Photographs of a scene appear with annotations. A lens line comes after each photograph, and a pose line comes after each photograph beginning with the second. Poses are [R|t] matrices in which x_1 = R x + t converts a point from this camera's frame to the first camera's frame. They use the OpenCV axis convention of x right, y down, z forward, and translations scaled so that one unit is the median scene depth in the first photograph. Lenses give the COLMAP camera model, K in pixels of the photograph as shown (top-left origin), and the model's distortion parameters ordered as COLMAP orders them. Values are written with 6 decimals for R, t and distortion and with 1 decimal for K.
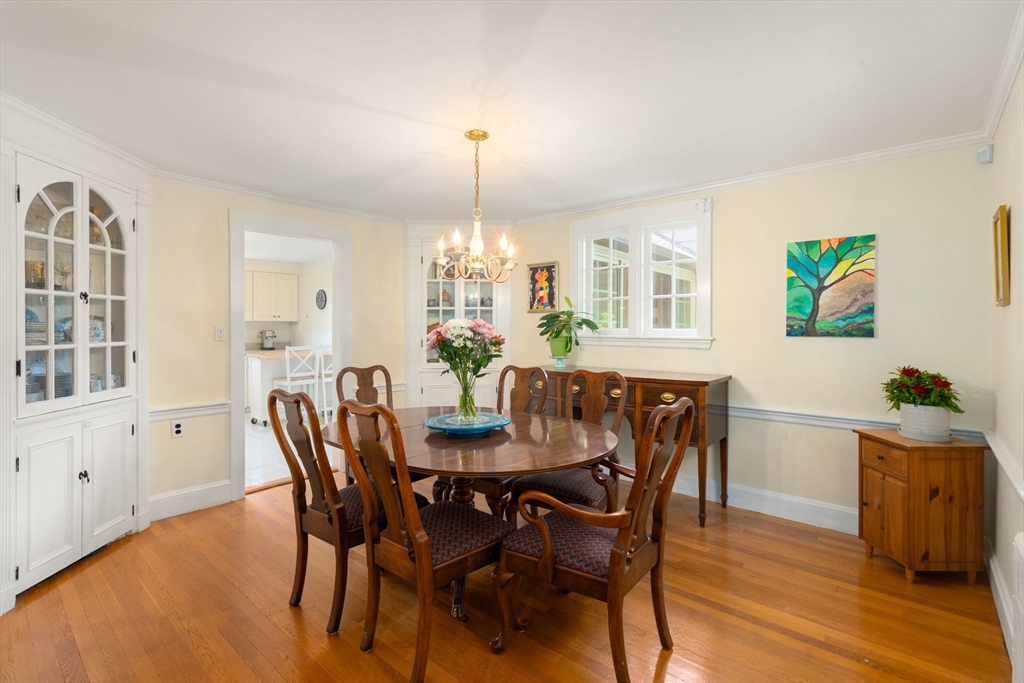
lens RADIAL K [[471.6, 0, 509.5], [0, 471.6, 331.7], [0, 0, 1]] dist [-0.005044, -0.000630]
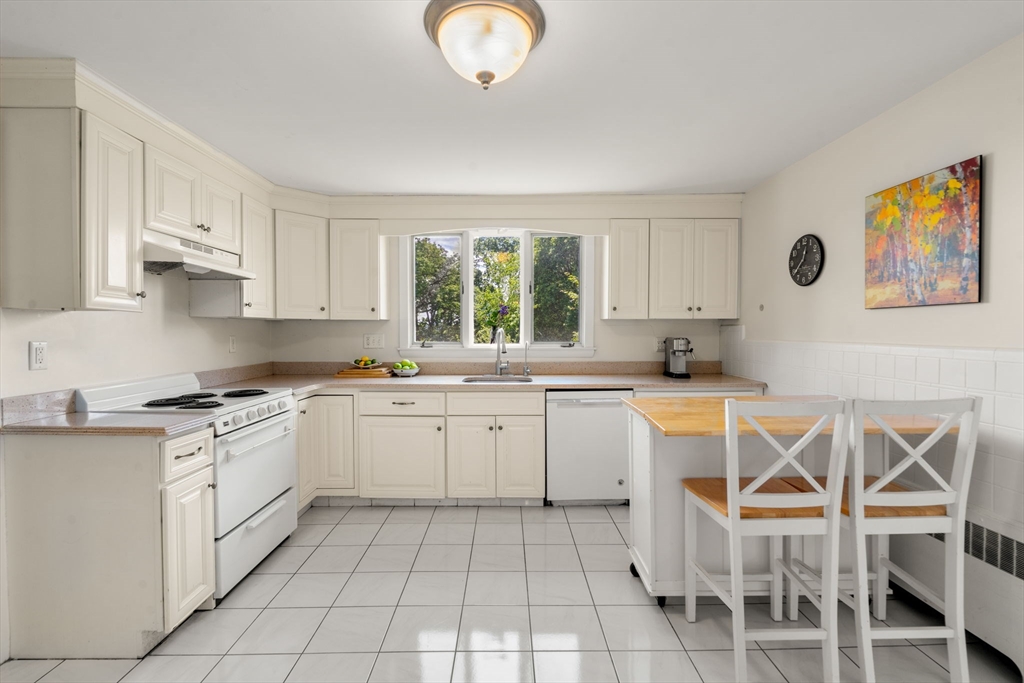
lens RADIAL K [[471.6, 0, 506.9], [0, 471.6, 336.6], [0, 0, 1]] dist [-0.005044, -0.000630]
pose [[0.673372, 0.009781, -0.739239, -0.268681], [-0.007824, 0.999951, 0.006103, -0.005961], [0.739263, 0.001674, 0.673415, 0.536658]]
